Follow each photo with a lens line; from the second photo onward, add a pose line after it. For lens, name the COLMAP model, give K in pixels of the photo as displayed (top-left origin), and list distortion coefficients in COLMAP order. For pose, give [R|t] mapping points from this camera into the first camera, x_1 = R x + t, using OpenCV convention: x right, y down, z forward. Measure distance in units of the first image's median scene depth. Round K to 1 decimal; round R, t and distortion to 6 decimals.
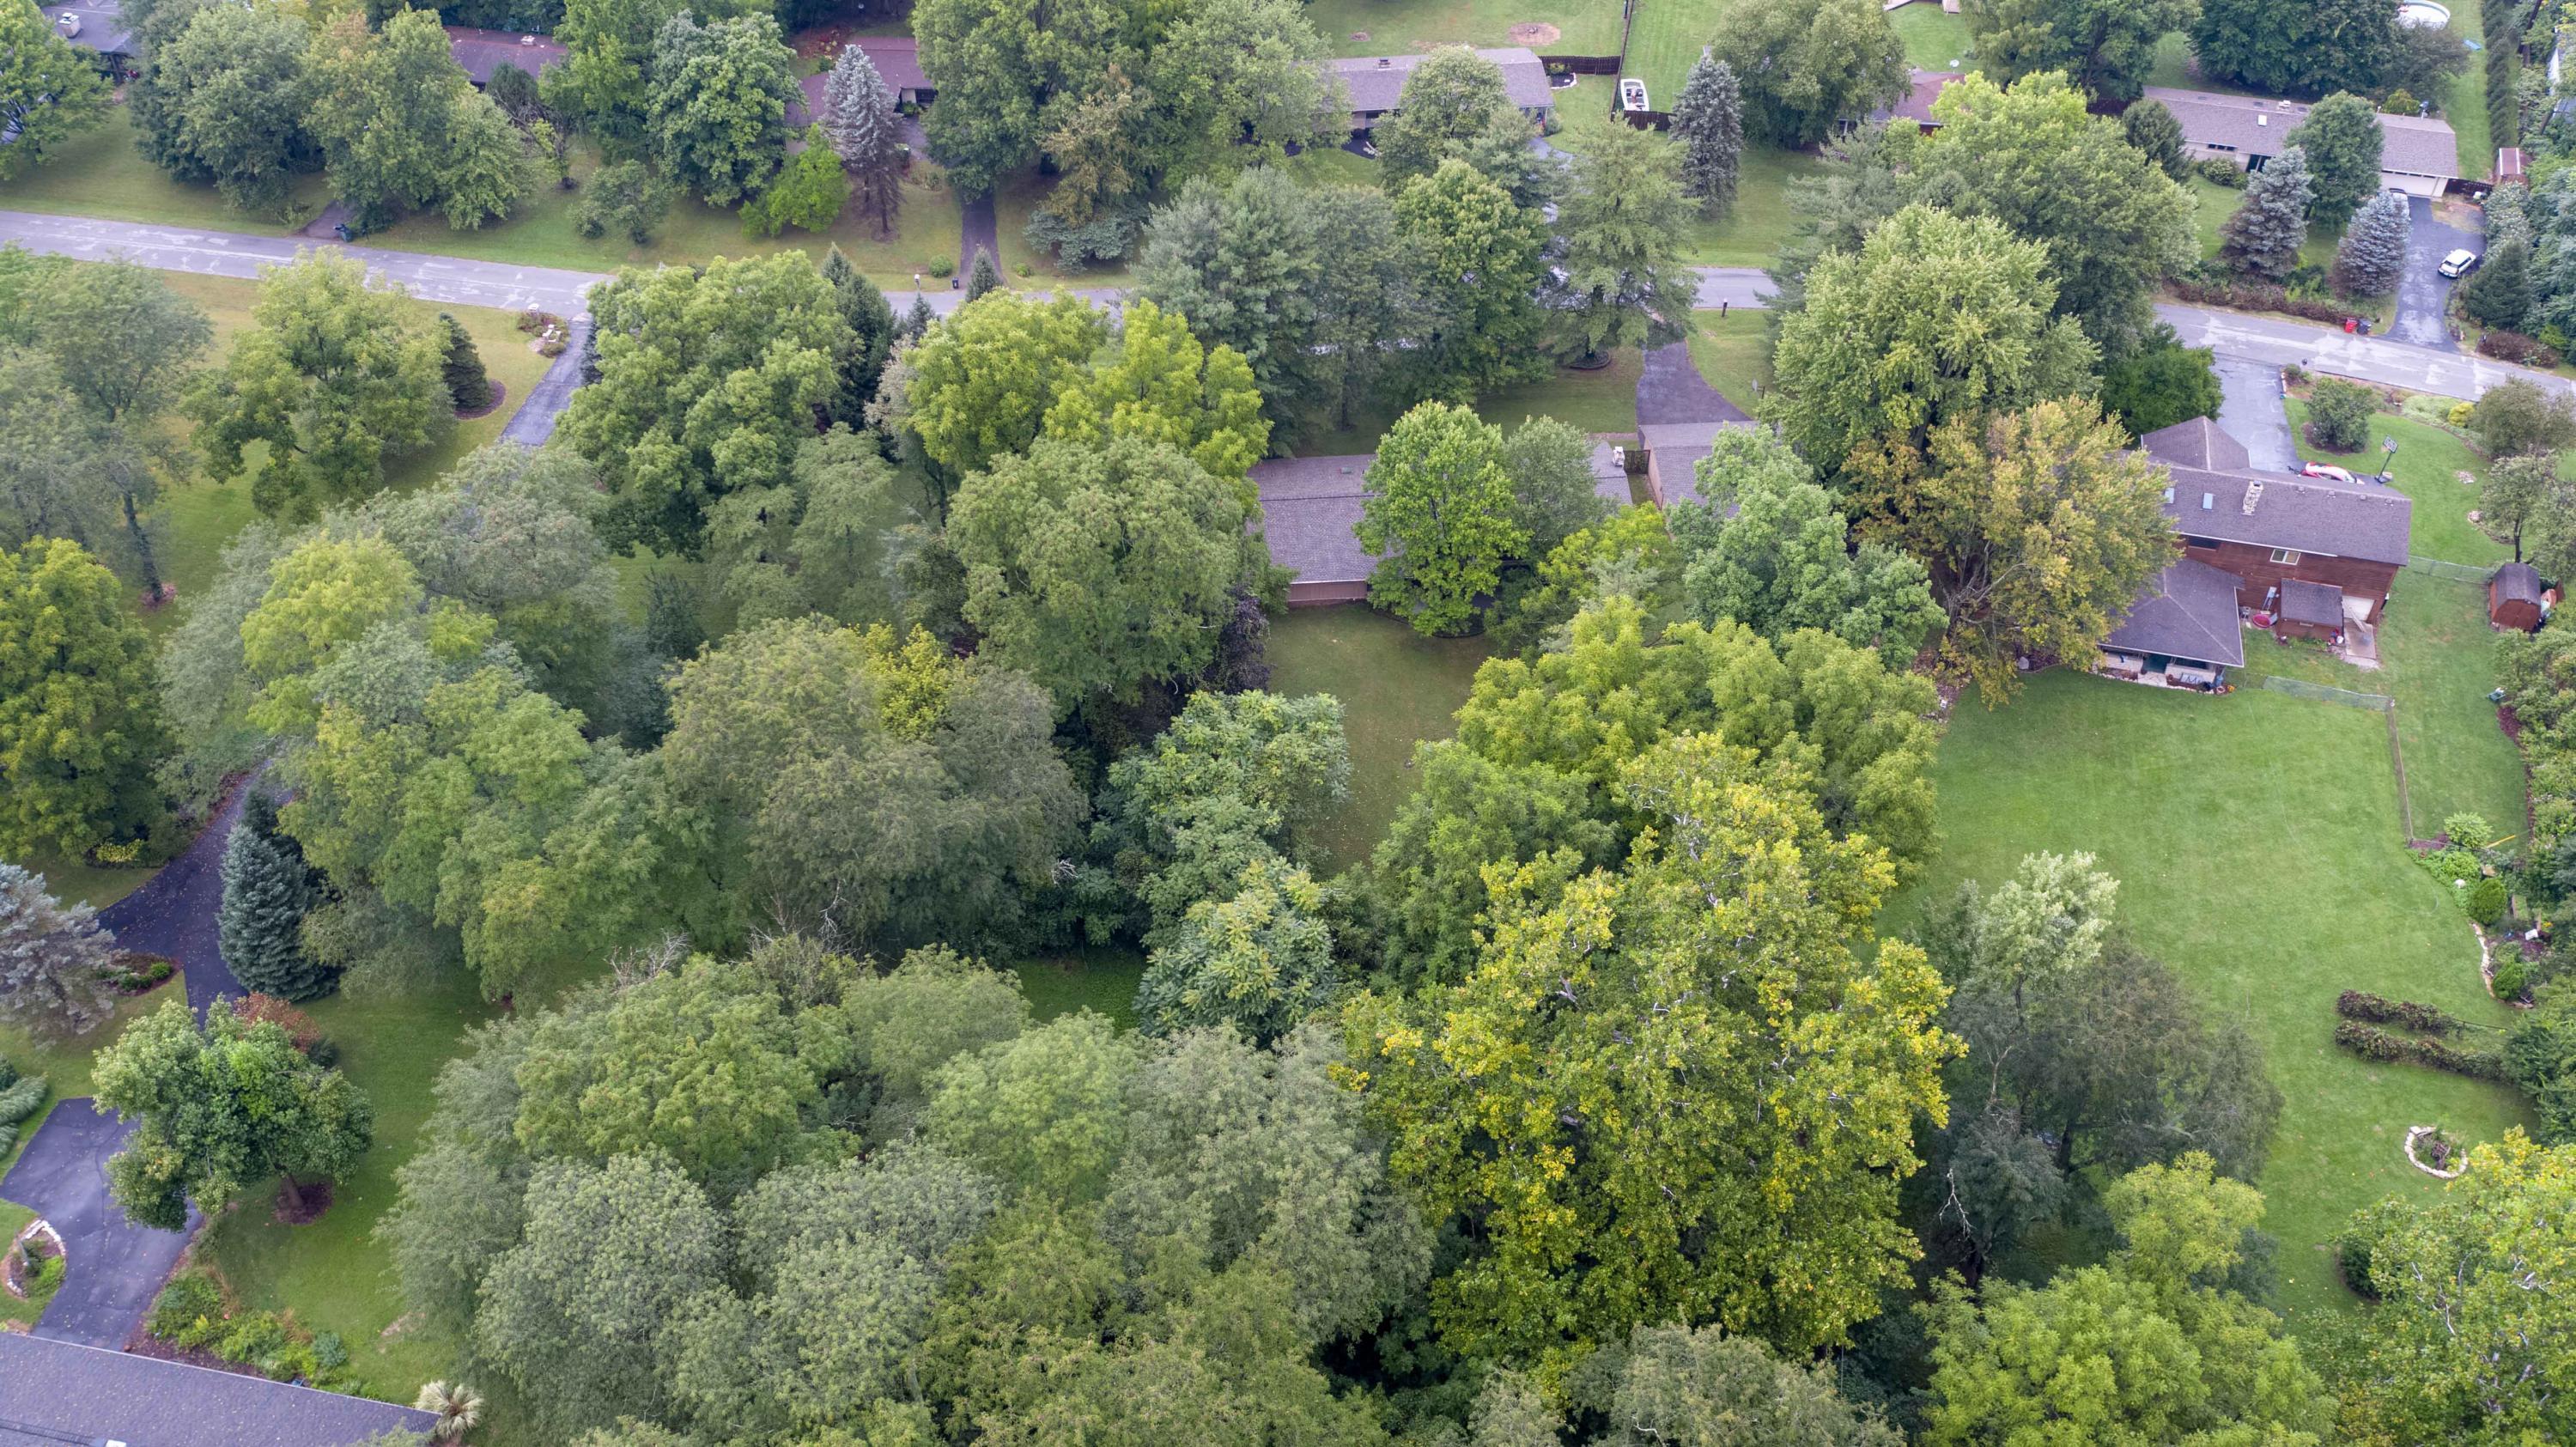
lens RADIAL K [[2227.3, 0, 1291.9], [0, 2227.3, 732.3], [0, 0, 1]] dist [-0.002136, 0.005247]
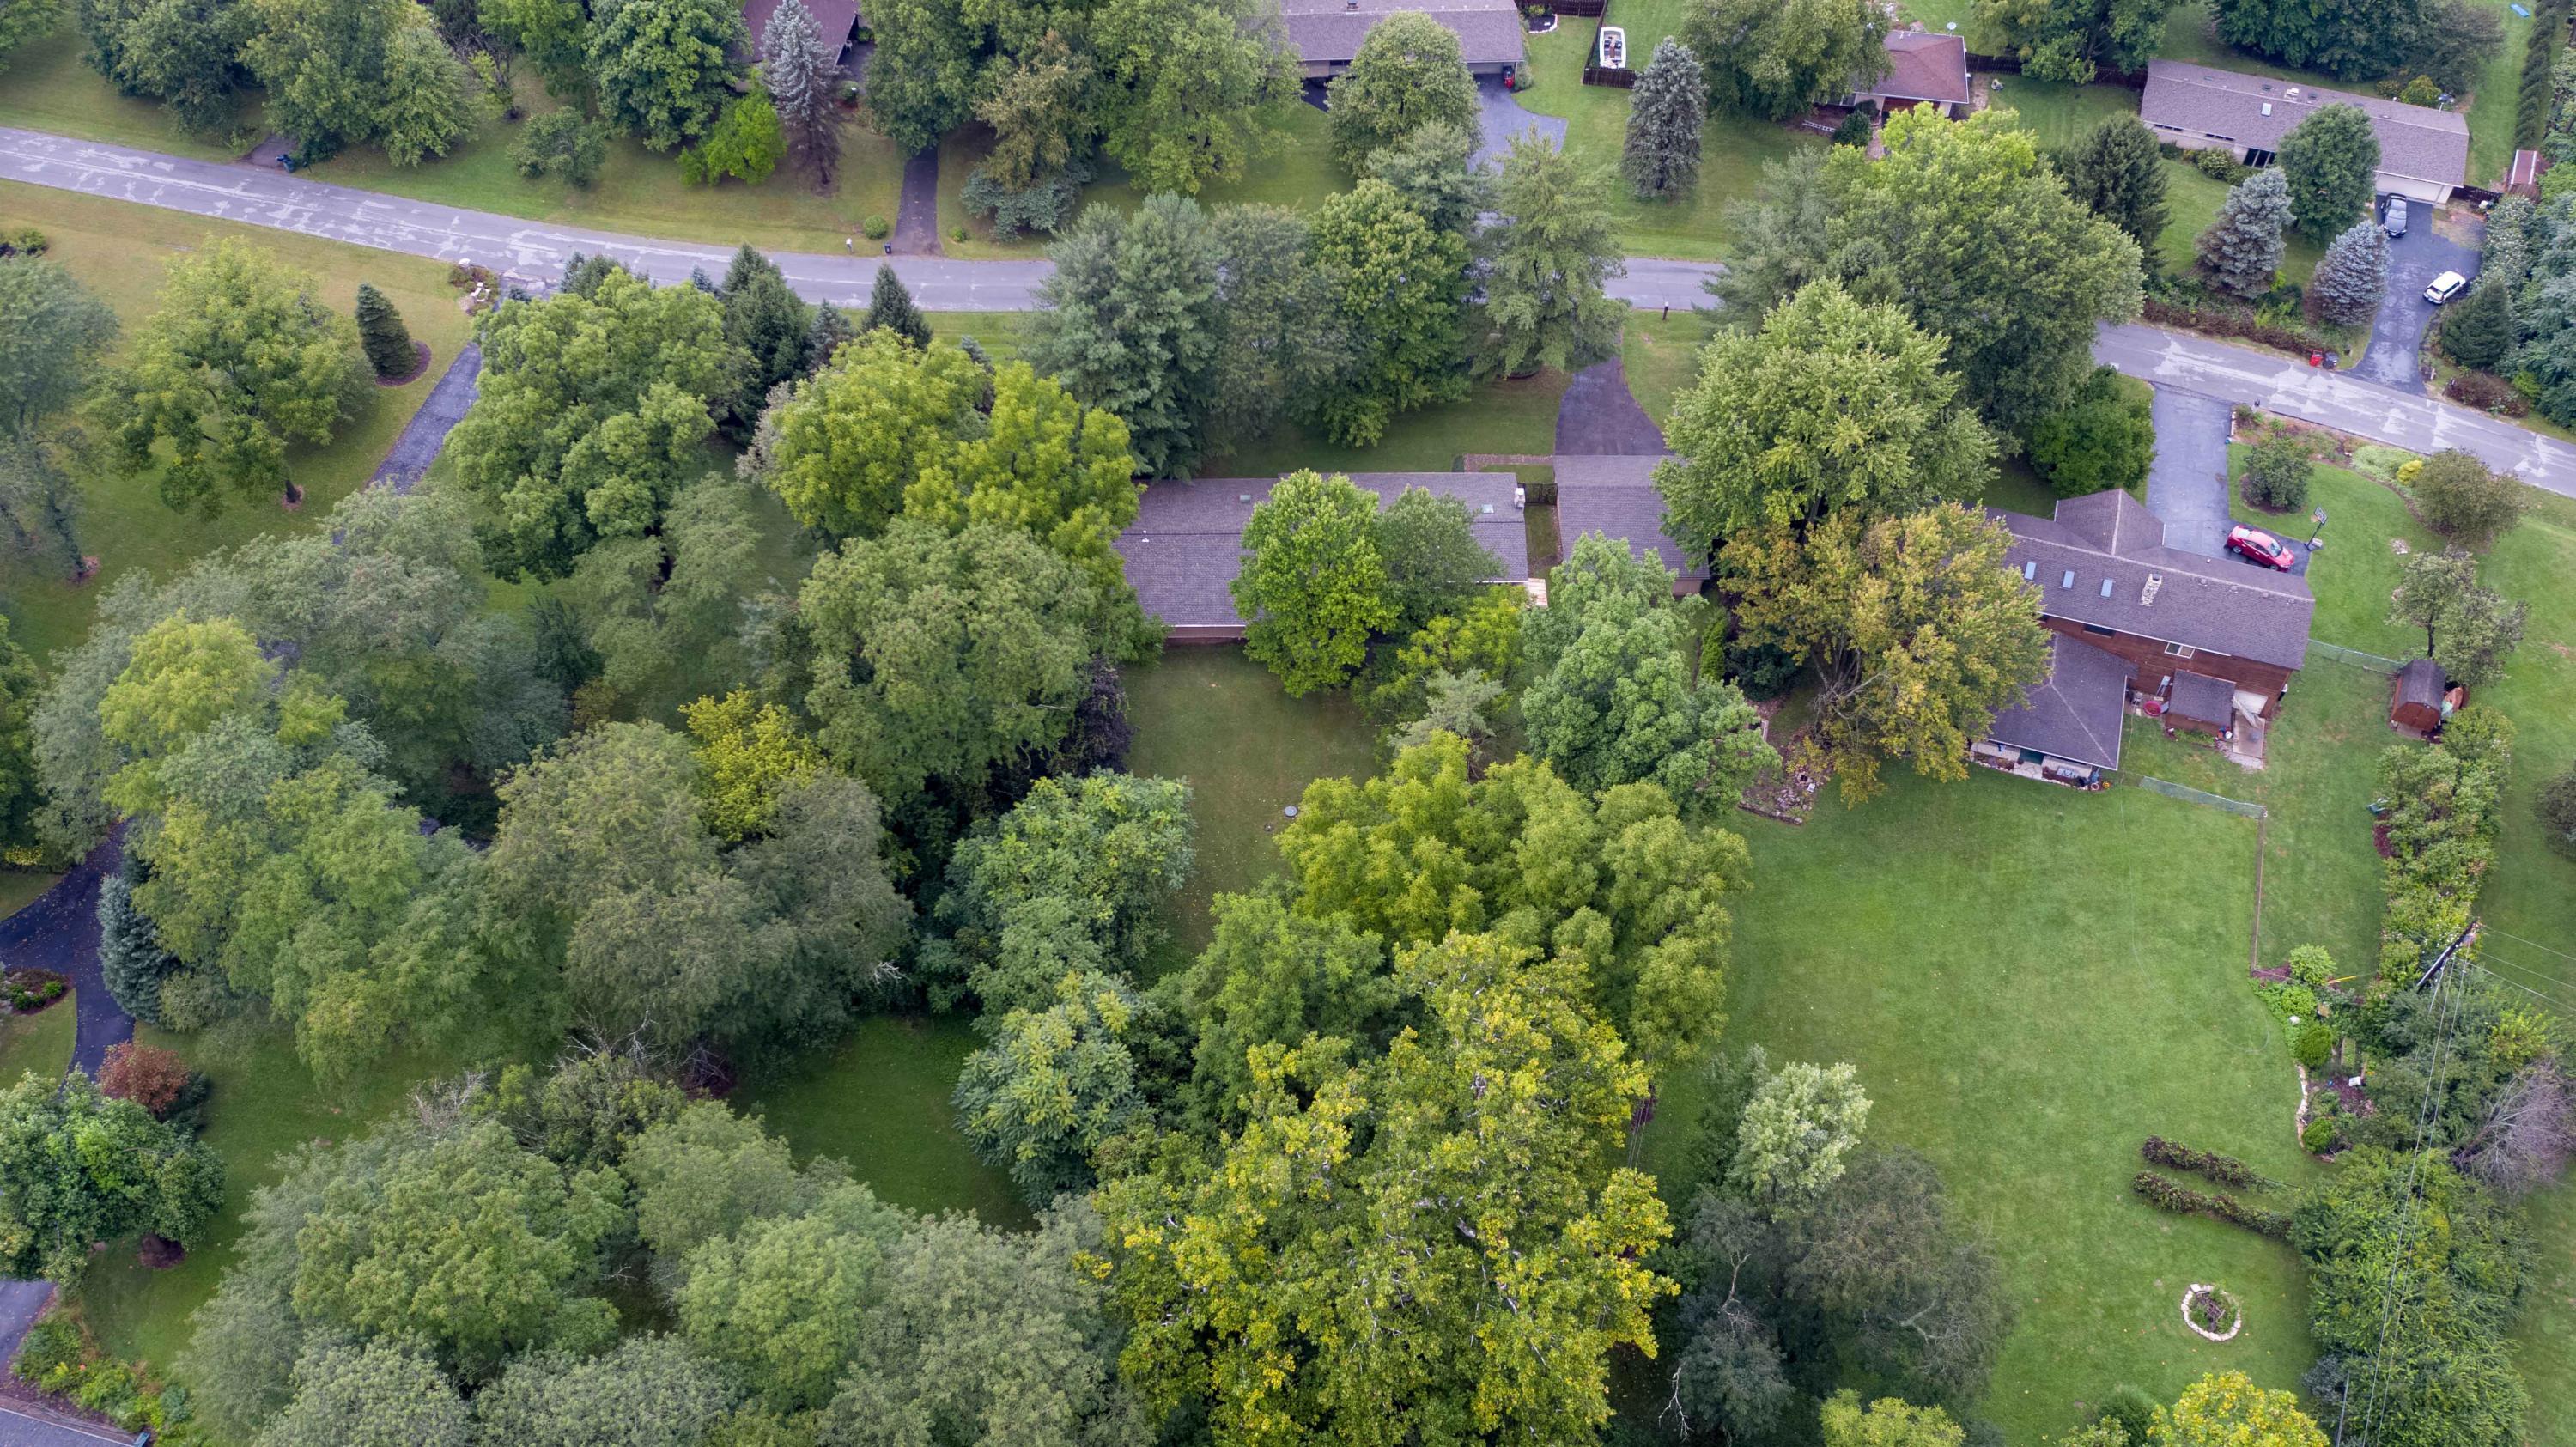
lens RADIAL K [[2227.3, 0, 1291.9], [0, 2227.3, 732.3], [0, 0, 1]] dist [-0.002136, 0.005247]
pose [[0.997635, 0.054263, -0.042195, 0.108144], [-0.048203, 0.989898, 0.133336, -0.171778], [0.049004, -0.130987, 0.990172, 0.000365]]
